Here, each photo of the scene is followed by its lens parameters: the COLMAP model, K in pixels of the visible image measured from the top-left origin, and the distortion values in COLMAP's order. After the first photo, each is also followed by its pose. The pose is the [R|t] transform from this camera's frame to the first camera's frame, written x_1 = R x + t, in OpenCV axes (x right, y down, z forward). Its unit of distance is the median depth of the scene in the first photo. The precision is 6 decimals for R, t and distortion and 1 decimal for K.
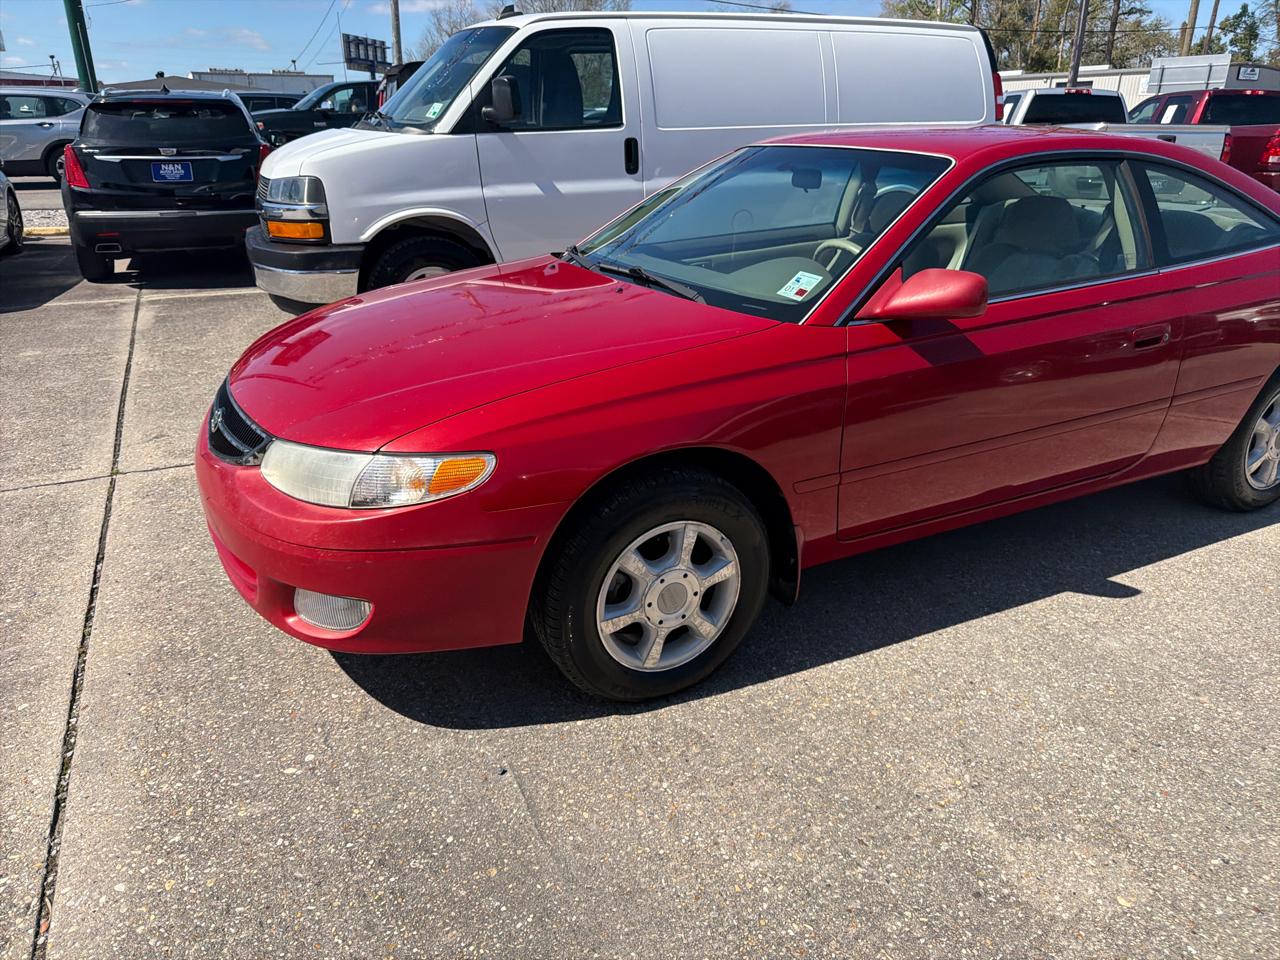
lens RADIAL K [[907.8, 0, 637.0], [0, 907.8, 481.7], [0, 0, 1]] dist [0.010444, -0.020218]
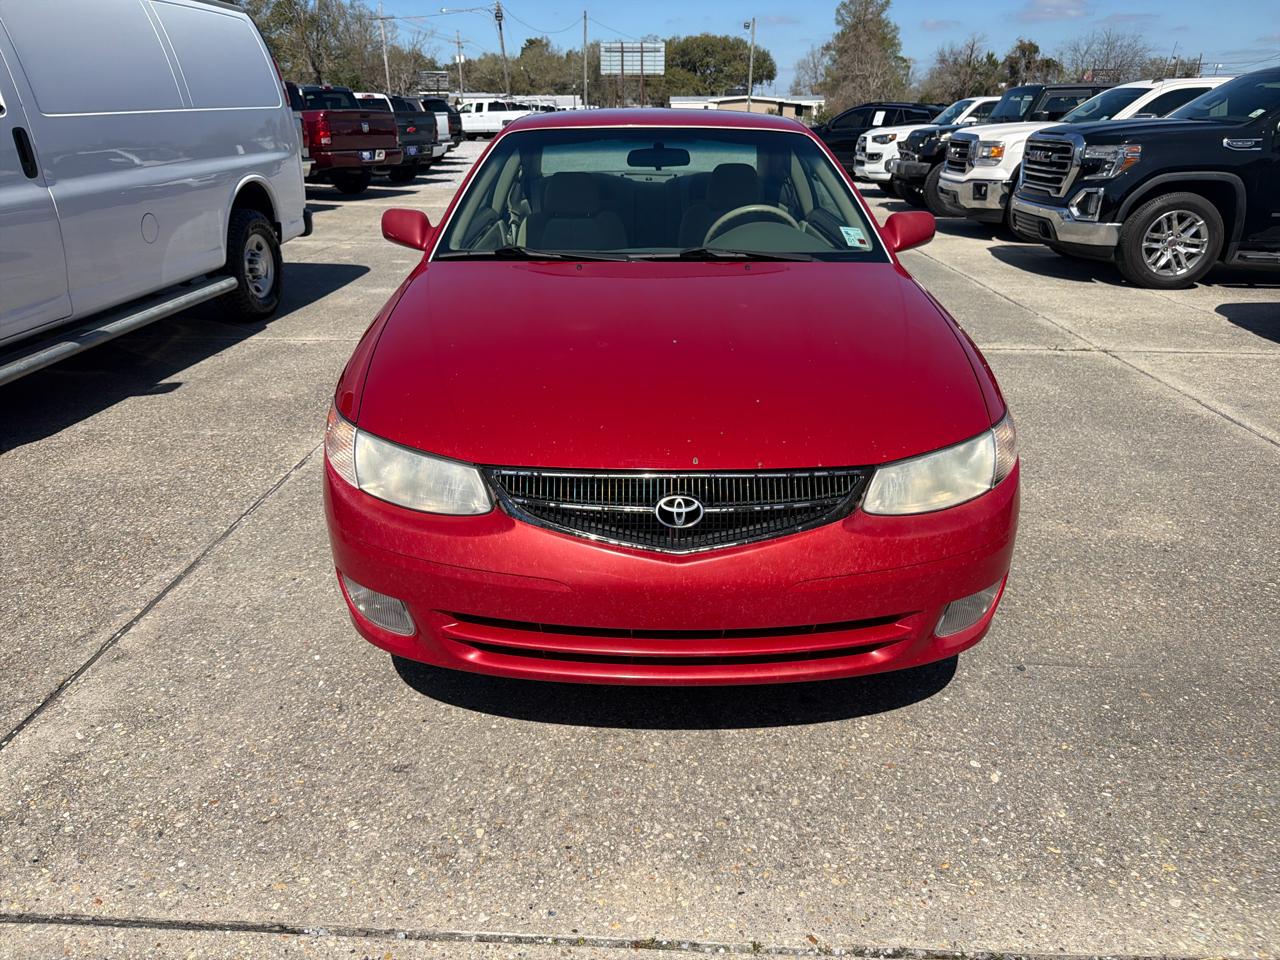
lens RADIAL K [[907.8, 0, 639.9], [0, 907.8, 478.9], [0, 0, 1]] dist [0.010444, -0.020218]
pose [[0.458400, -0.331910, 0.824442, -1.033065], [0.324985, 0.926003, 0.192102, -0.234345], [-0.827196, 0.179872, 0.532346, 0.618246]]
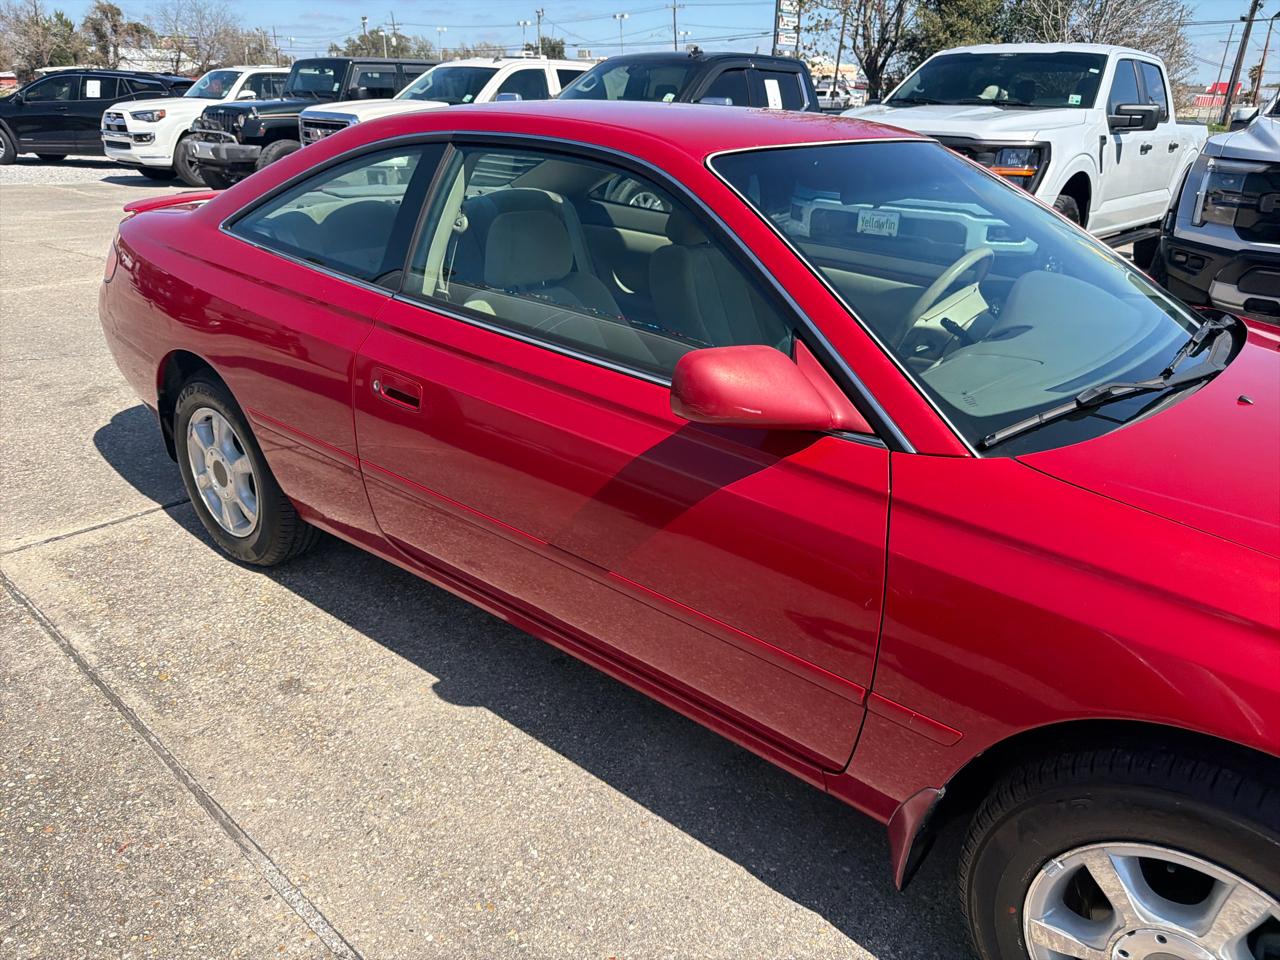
lens RADIAL K [[907.8, 0, 639.1], [0, 907.8, 480.5], [0, 0, 1]] dist [0.010444, -0.020218]
pose [[-0.387002, -0.370303, 0.844455, -0.489603], [0.315228, 0.807505, 0.498565, -0.673342], [-0.866522, 0.459142, -0.195776, 1.690186]]
